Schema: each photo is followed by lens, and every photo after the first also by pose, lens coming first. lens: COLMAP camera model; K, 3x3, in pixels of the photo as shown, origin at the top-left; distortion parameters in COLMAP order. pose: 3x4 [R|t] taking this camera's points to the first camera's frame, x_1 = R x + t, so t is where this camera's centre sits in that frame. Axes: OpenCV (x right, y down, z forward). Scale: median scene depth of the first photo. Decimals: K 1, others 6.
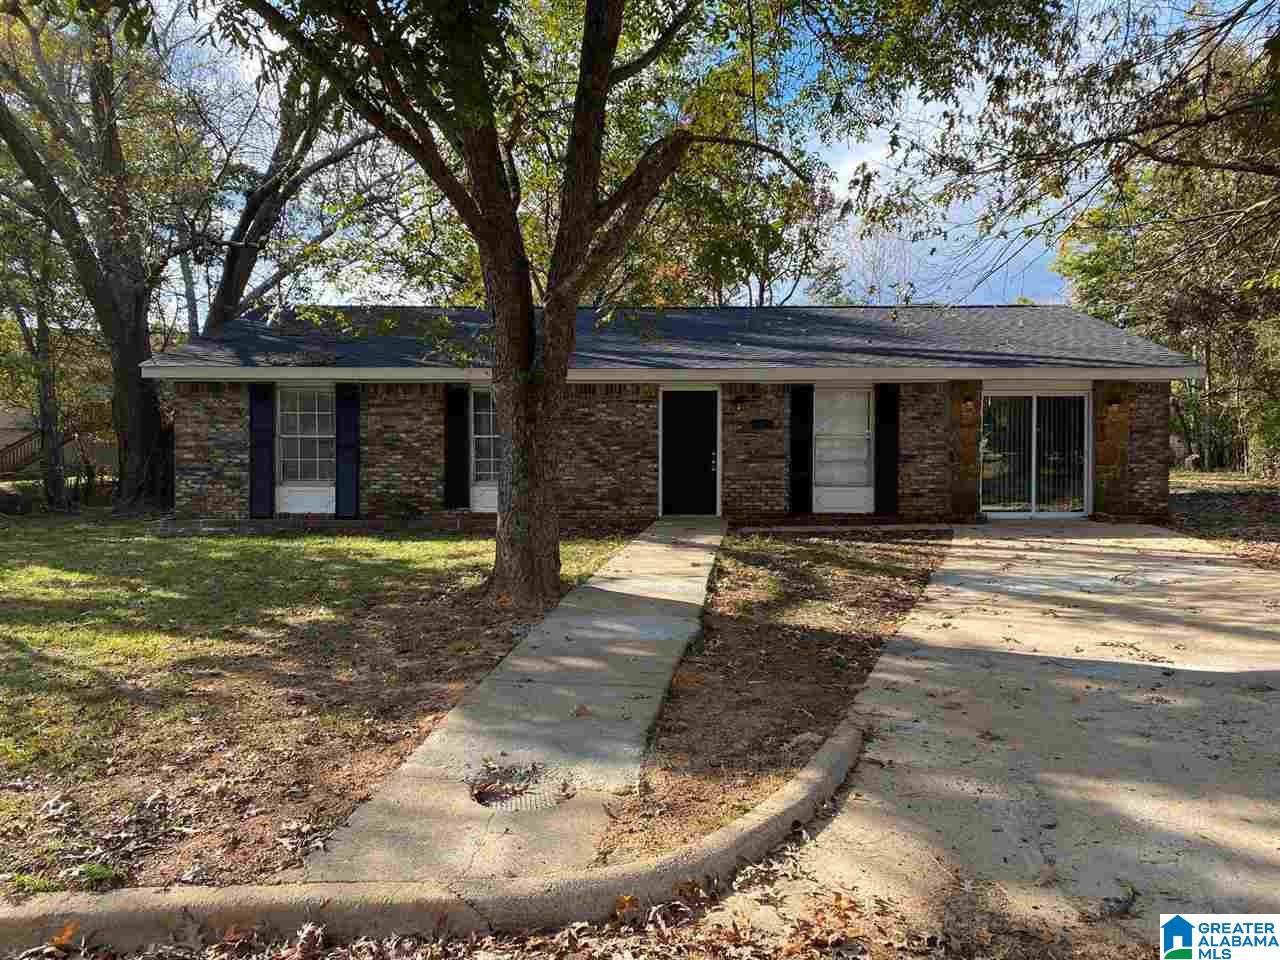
lens RADIAL K [[967.1, 0, 640.0], [0, 967.1, 480.0], [0, 0, 1]] dist [0.022316, 0.000503]
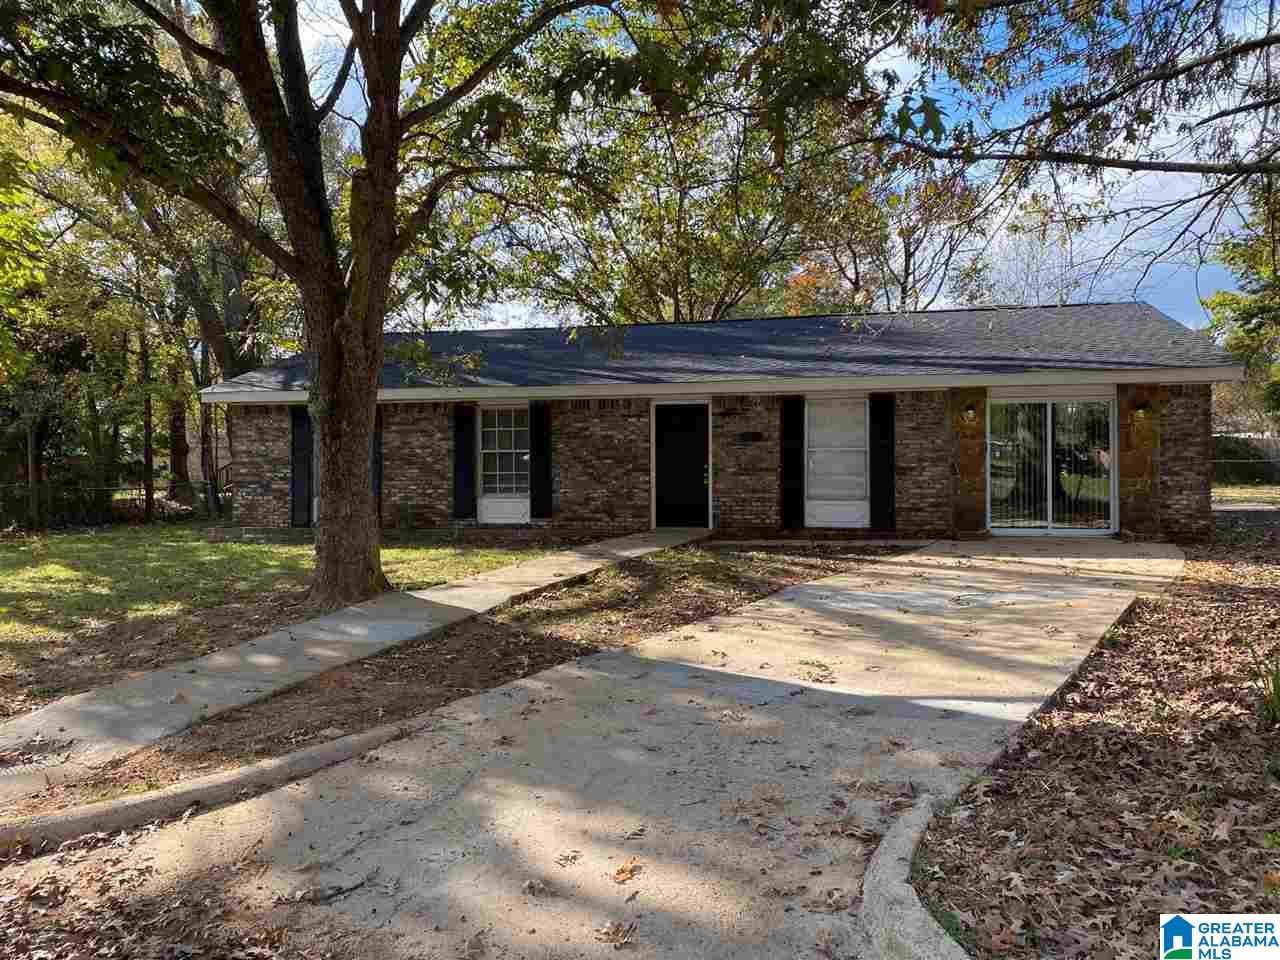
lens RADIAL K [[967.1, 0, 640.0], [0, 967.1, 480.0], [0, 0, 1]] dist [0.022316, 0.000503]
pose [[0.969928, -0.000758, -0.243392, 0.256817], [-0.002543, 0.999909, -0.013248, 0.000065], [0.243380, 0.013468, 0.969838, 0.012671]]
